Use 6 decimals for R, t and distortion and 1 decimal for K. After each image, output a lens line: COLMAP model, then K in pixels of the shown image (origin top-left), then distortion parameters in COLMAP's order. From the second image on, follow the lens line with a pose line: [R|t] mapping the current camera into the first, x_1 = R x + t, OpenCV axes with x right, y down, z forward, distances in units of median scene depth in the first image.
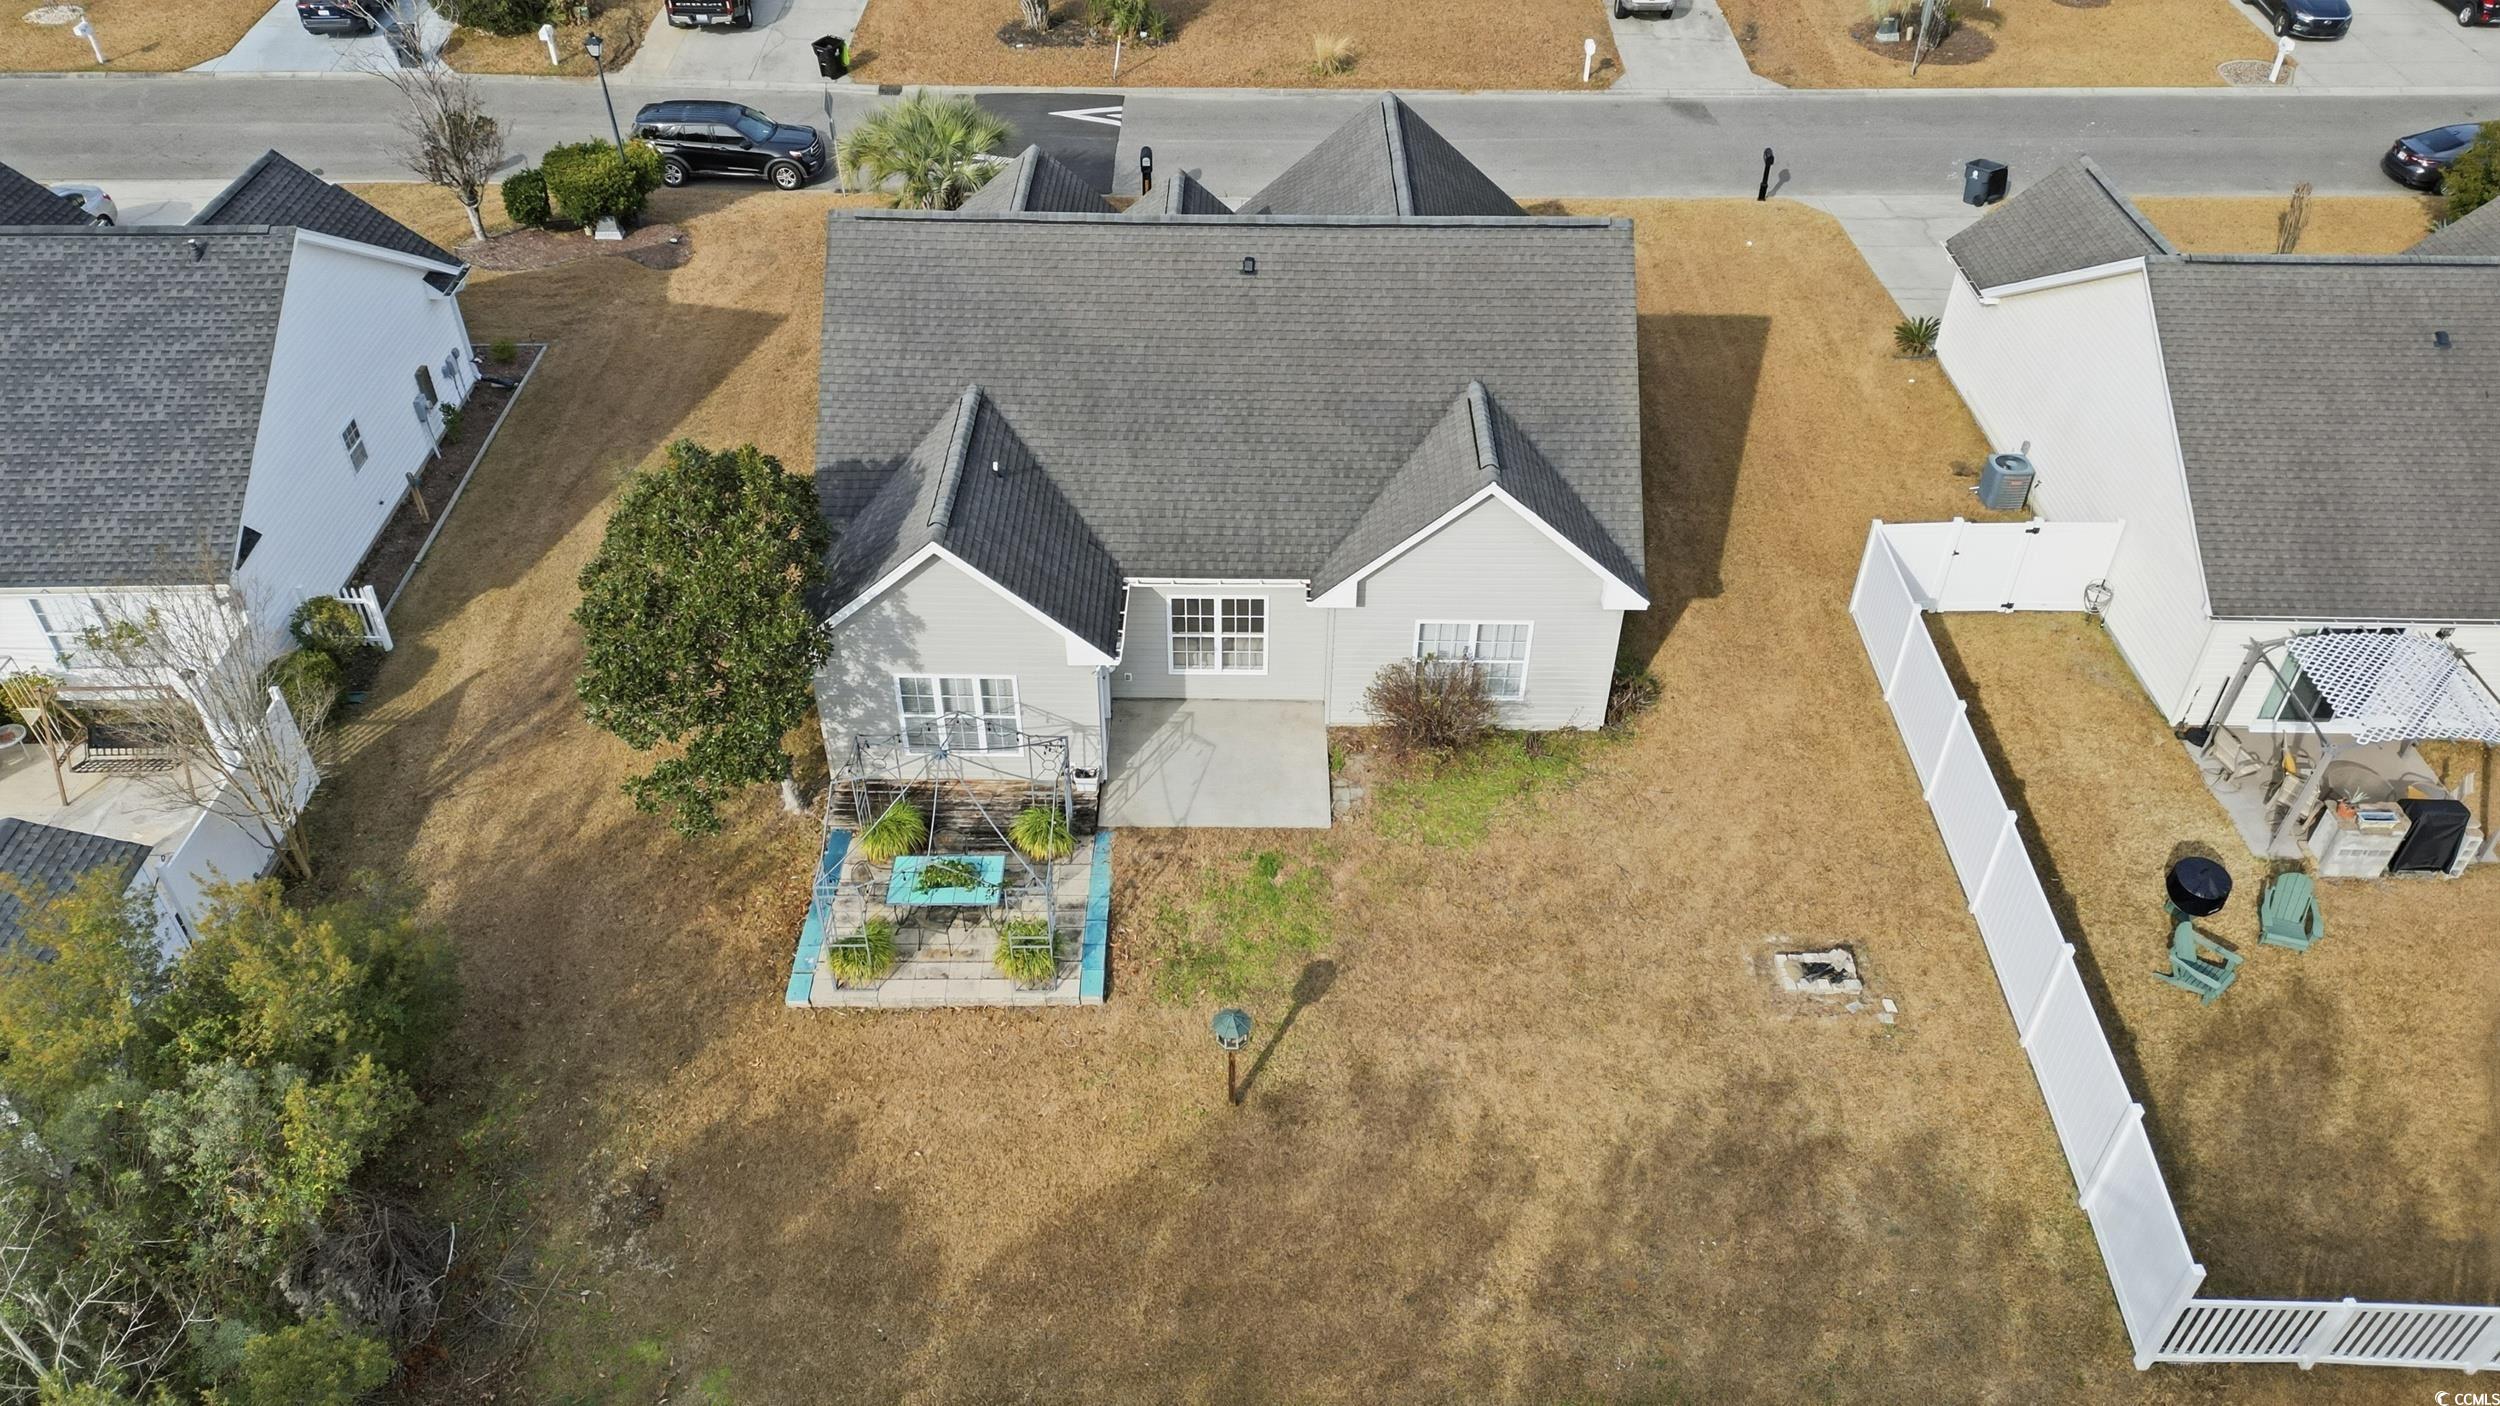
lens RADIAL K [[1705.8, 0, 1250.0], [0, 1705.8, 703.0], [0, 0, 1]] dist [0.030038, -0.001682]
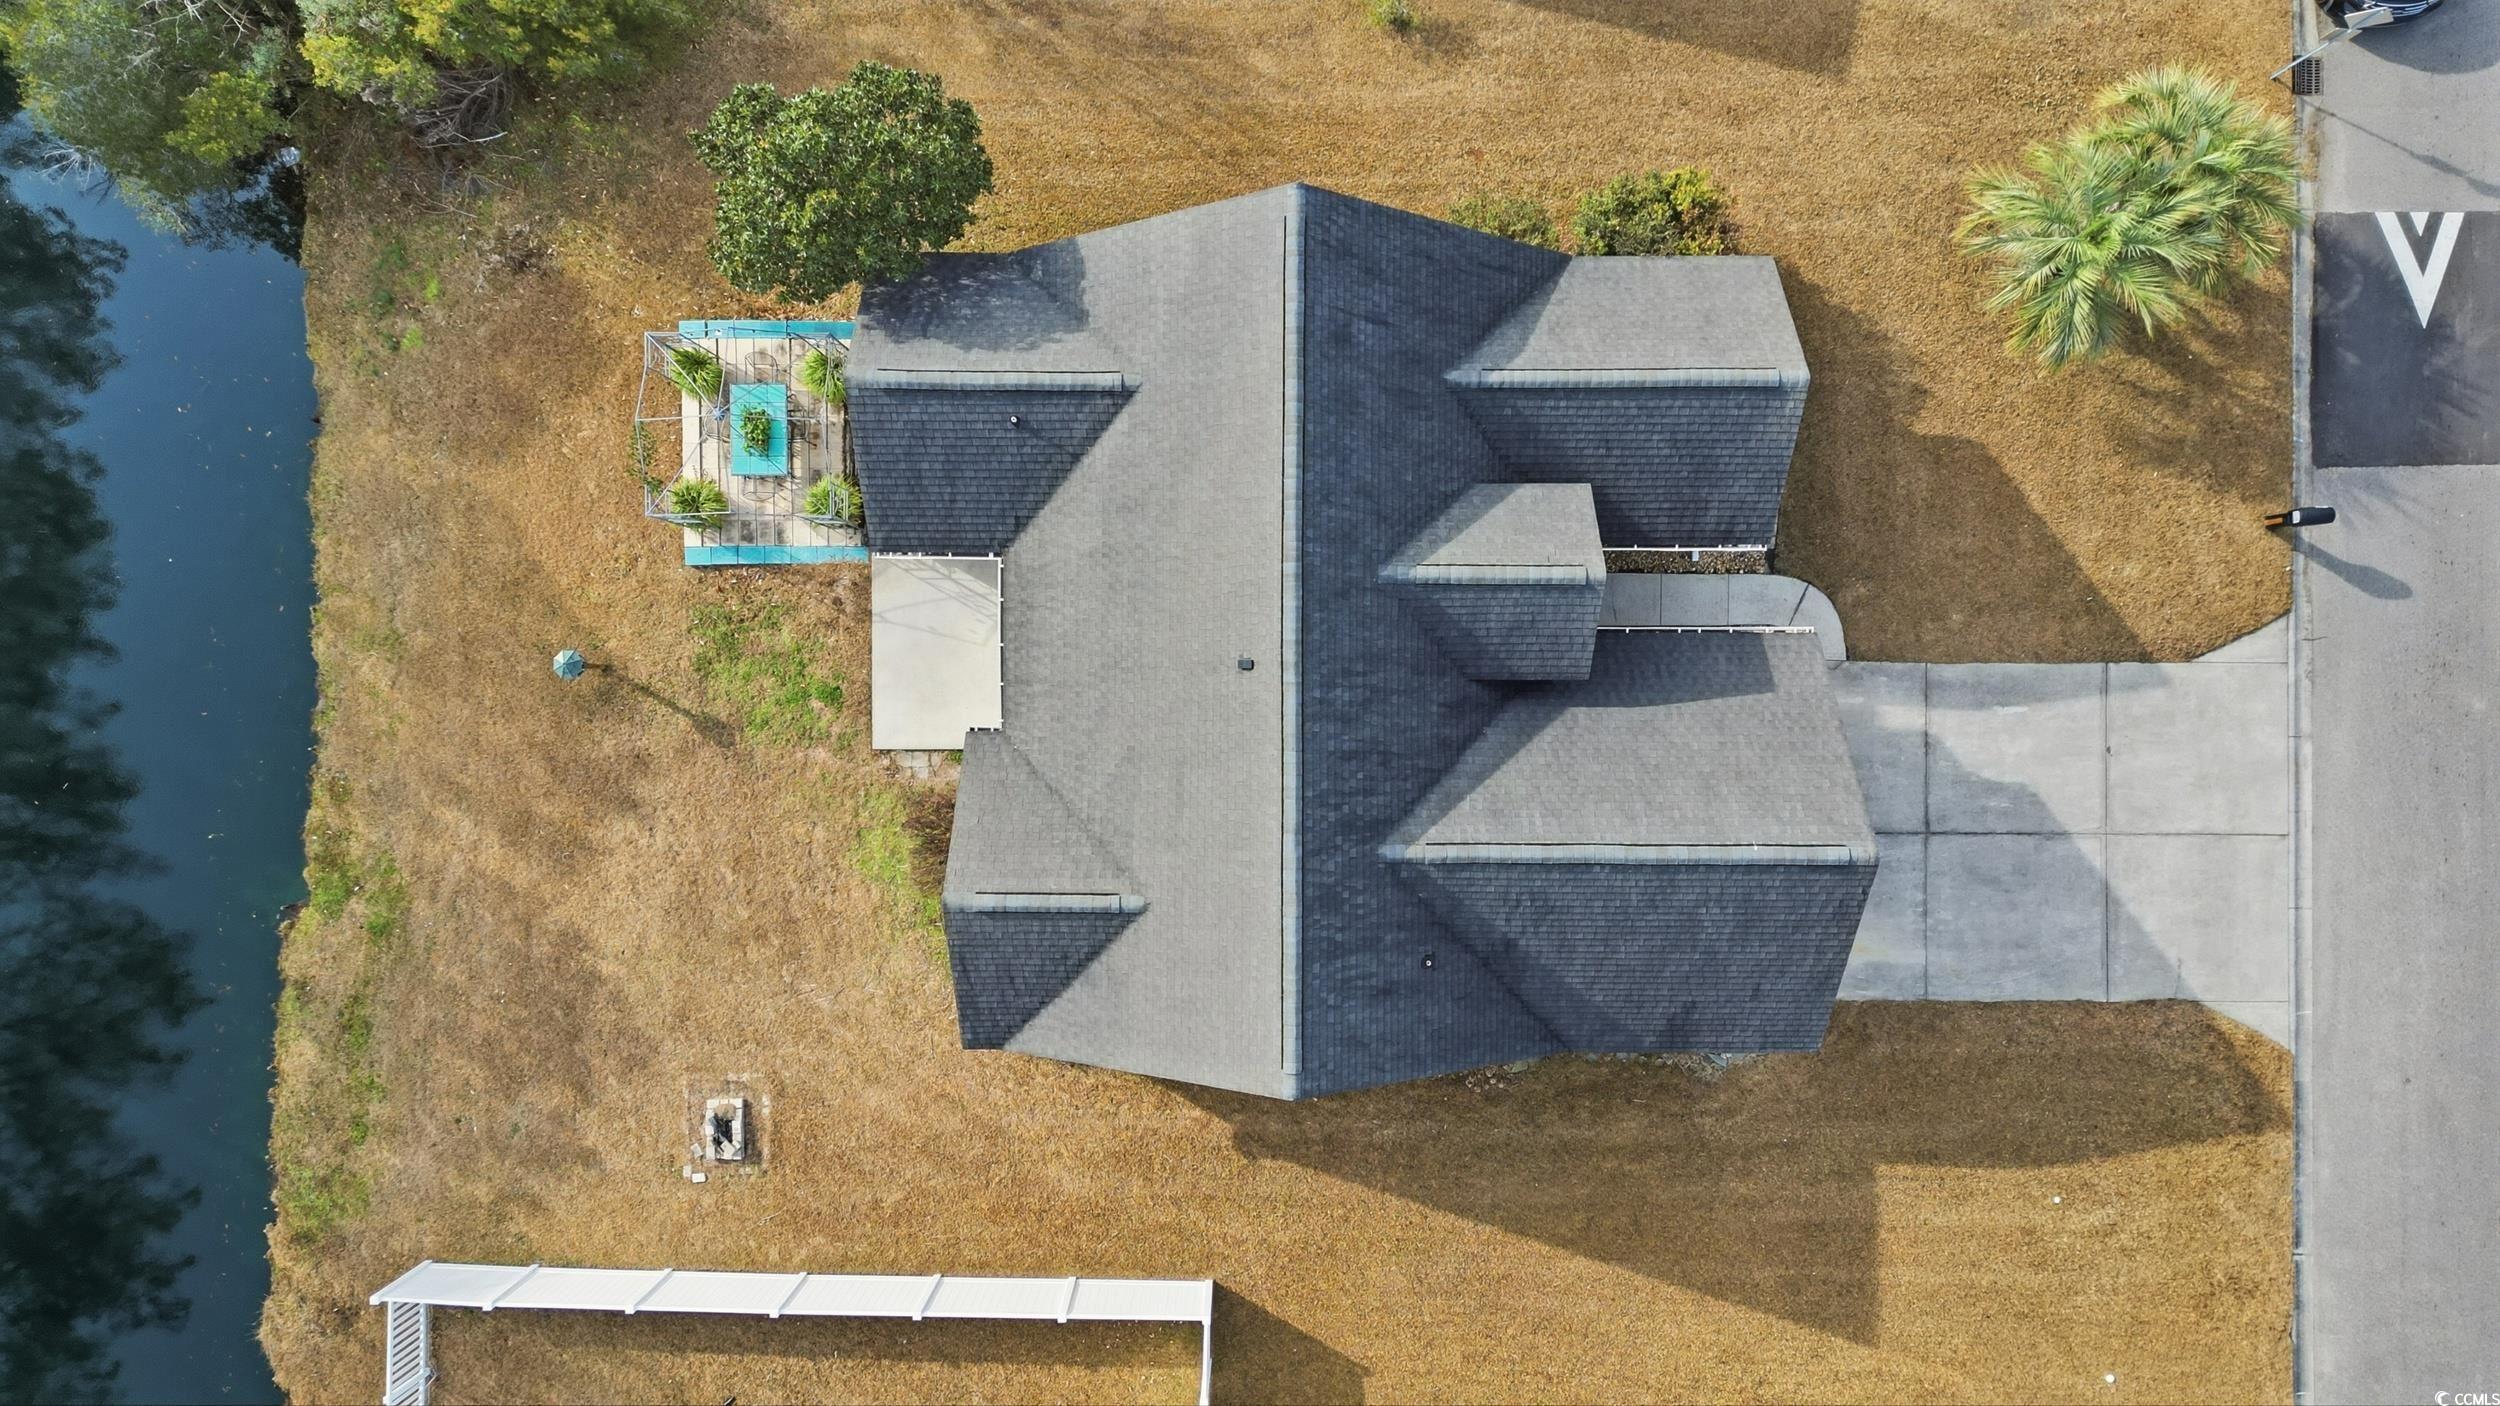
lens RADIAL K [[1705.8, 0, 1250.0], [0, 1705.8, 703.0], [0, 0, 1]] dist [0.030038, -0.001682]
pose [[0.002235, 0.999895, -0.014302, 0.036853], [-0.645220, 0.012368, 0.763897, -1.067213], [0.763994, 0.007521, 0.645180, 0.480960]]
